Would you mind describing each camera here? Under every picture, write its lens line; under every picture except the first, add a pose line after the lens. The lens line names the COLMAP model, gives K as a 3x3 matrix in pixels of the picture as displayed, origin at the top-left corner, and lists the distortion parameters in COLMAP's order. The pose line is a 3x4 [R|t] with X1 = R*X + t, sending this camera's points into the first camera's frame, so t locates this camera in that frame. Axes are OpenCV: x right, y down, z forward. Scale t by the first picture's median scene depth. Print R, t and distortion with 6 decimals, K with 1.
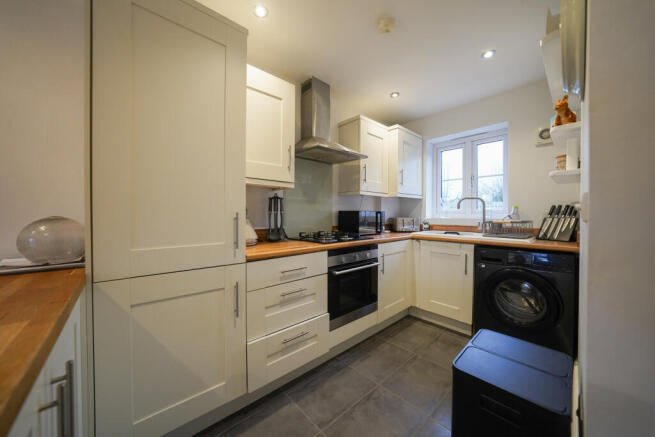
lens RADIAL K [[233.8, 0, 326.1], [0, 233.8, 217.6], [0, 0, 1]] dist [-0.019191, 0.000136]
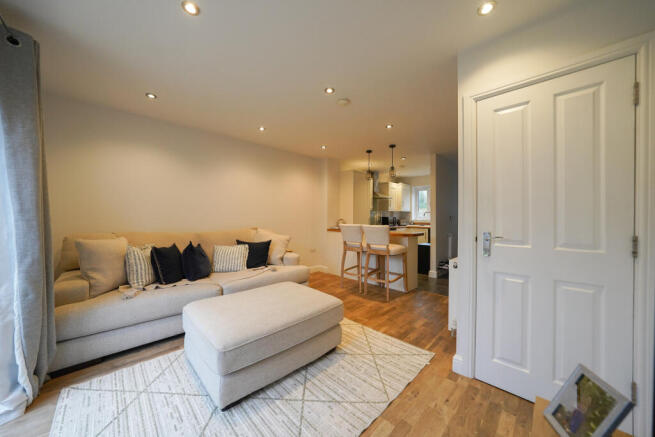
lens RADIAL K [[227.8, 0, 326.2], [0, 227.8, 217.4], [0, 0, 1]] dist [-0.018262, 0.000062]
pose [[0.998757, 0.000156, 0.049844, -0.844100], [0.000539, 0.999903, -0.013934, 0.013879], [-0.049841, 0.013943, 0.998660, -1.906502]]
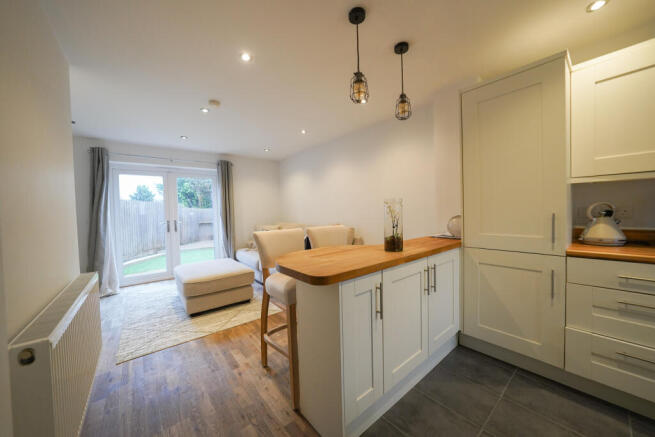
lens RADIAL K [[233.8, 0, 326.1], [0, 233.8, 217.6], [0, 0, 1]] dist [-0.019191, 0.000136]
pose [[-0.051625, 0.028643, -0.998256, 0.522411], [0.014427, 0.999506, 0.027933, -0.029862], [0.998562, -0.012960, -0.052012, -0.075836]]
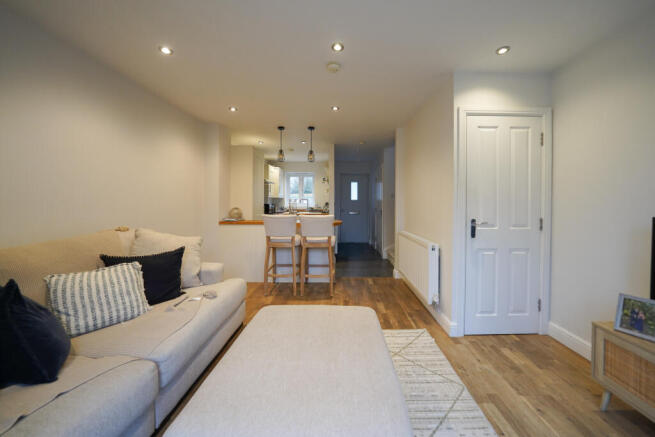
lens RADIAL K [[240.6, 0, 338.1], [0, 240.6, 205.4], [0, 0, 1]] dist [-0.017292, 0.000113]
pose [[0.668524, -0.008838, 0.743638, -1.450609], [0.009635, 0.999948, 0.003223, -0.017689], [-0.743628, 0.005010, 0.668575, -1.426538]]
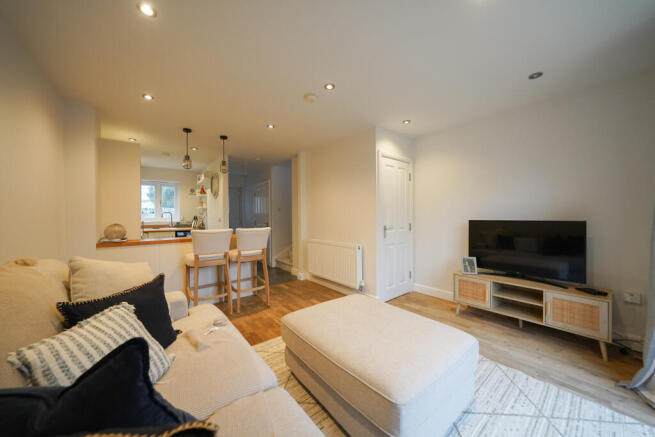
lens RADIAL K [[227.8, 0, 326.2], [0, 227.8, 217.4], [0, 0, 1]] dist [-0.018262, 0.000062]
pose [[0.061974, -0.010384, 0.998024, -1.818772], [0.022176, 0.999713, 0.009024, -0.023017], [-0.997831, 0.021573, 0.062186, -0.859263]]
